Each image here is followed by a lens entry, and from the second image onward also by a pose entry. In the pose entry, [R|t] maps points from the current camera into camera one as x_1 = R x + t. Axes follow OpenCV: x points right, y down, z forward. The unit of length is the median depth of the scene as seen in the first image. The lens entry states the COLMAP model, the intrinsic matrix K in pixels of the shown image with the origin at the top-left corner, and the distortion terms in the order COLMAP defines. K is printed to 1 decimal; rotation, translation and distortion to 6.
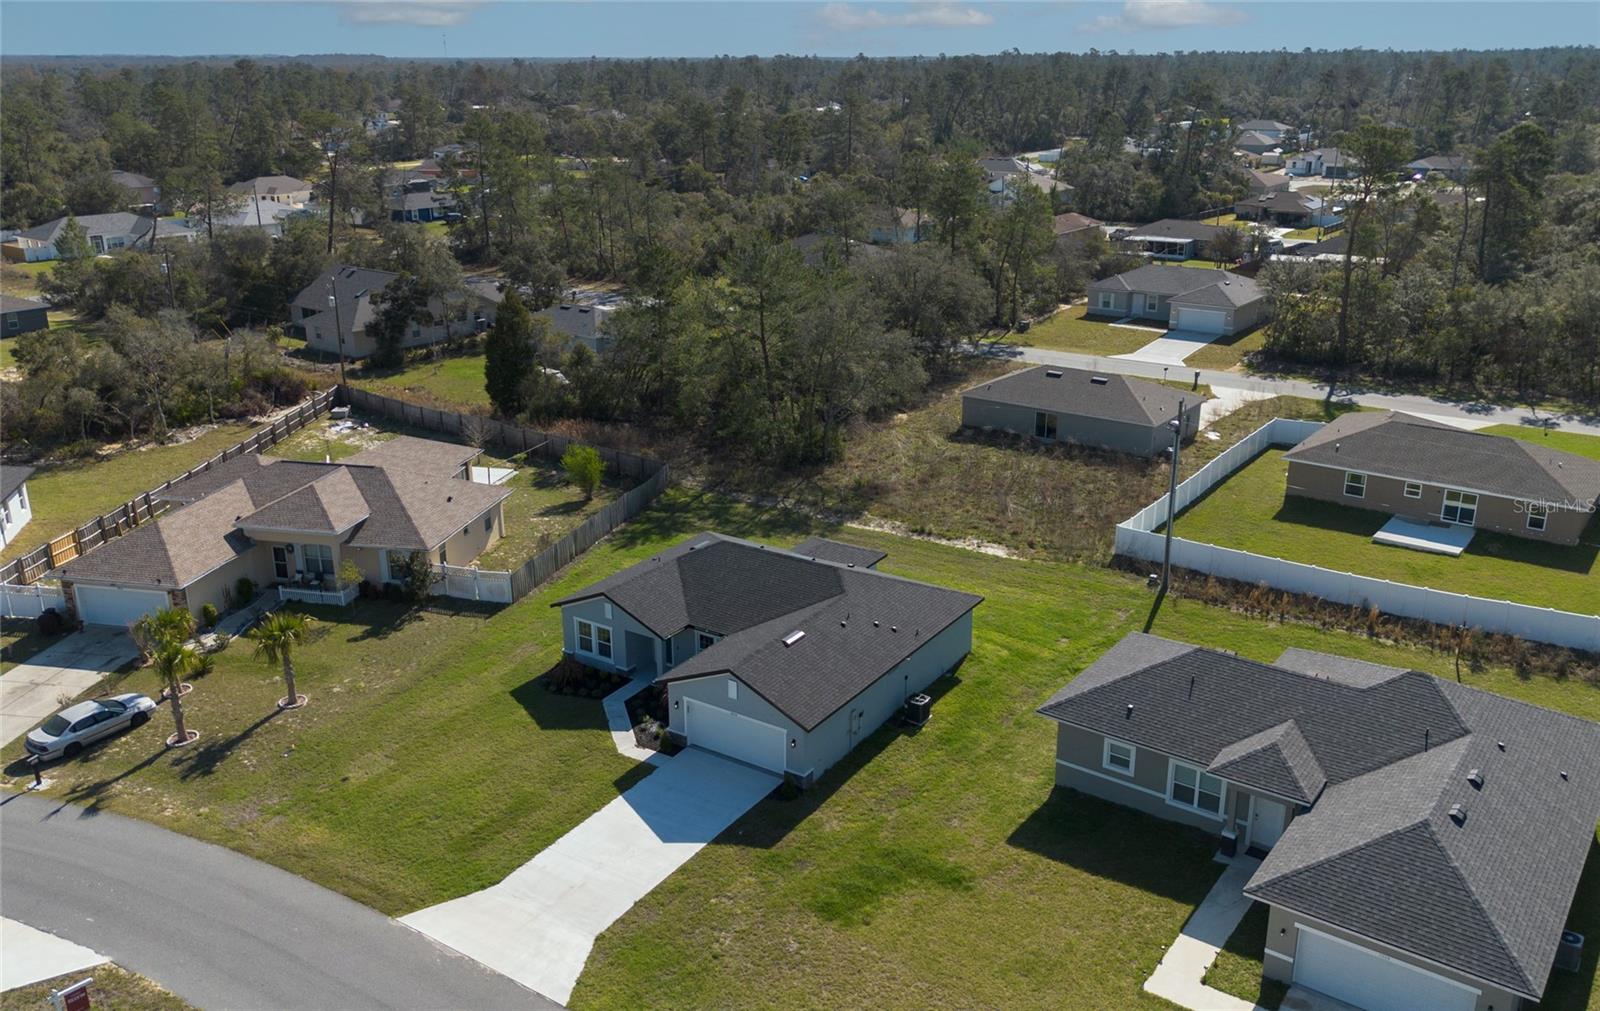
lens RADIAL K [[1291.4, 0, 809.0], [0, 1291.4, 500.2], [0, 0, 1]] dist [0.070483, -0.004774]
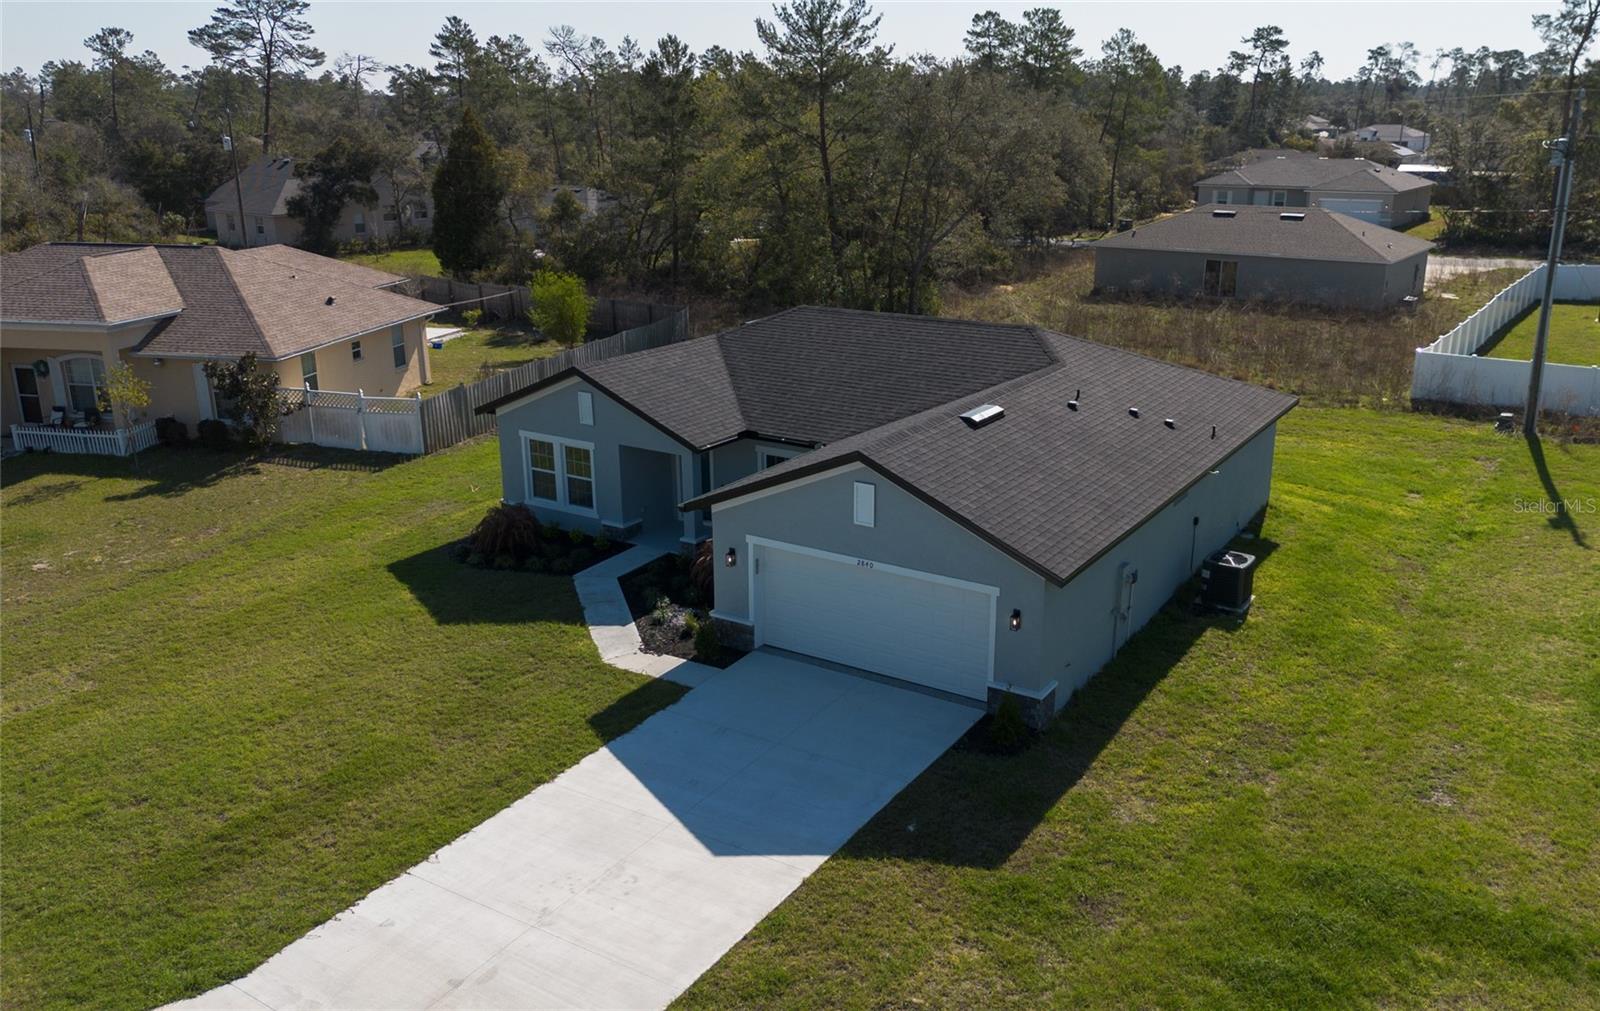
lens RADIAL K [[1283.7, 0, 830.1], [0, 1283.7, 497.0], [0, 0, 1]] dist [0.032791, 0.003819]
pose [[0.999887, -0.009981, 0.011199, -0.066194], [0.010360, 0.999359, -0.034272, 0.139791], [-0.010850, 0.034384, 0.999350, 0.503350]]
